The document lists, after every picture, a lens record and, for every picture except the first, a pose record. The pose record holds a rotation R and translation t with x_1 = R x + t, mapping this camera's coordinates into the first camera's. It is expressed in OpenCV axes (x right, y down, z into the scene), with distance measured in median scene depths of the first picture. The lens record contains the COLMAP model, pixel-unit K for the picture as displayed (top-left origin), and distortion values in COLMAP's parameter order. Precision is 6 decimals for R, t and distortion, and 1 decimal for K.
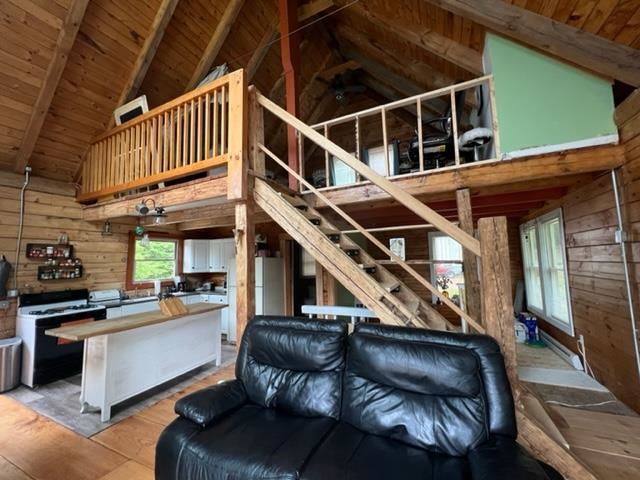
lens RADIAL K [[254.6, 0, 321.3], [0, 254.6, 239.4], [0, 0, 1]] dist [-0.003934, 0.001131]
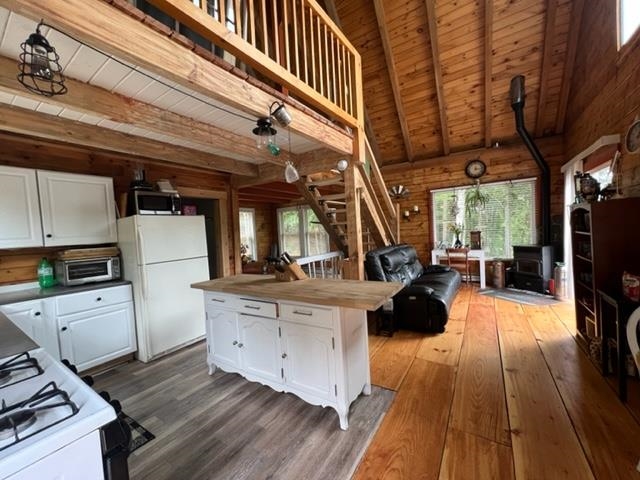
lens RADIAL K [[254.6, 0, 320.1], [0, 254.6, 239.2], [0, 0, 1]] dist [-0.003934, 0.001131]
pose [[0.148539, -0.014650, 0.988798, -1.215663], [-0.032407, 0.999281, 0.019674, 0.149114], [-0.988375, -0.034966, 0.147958, 0.758915]]
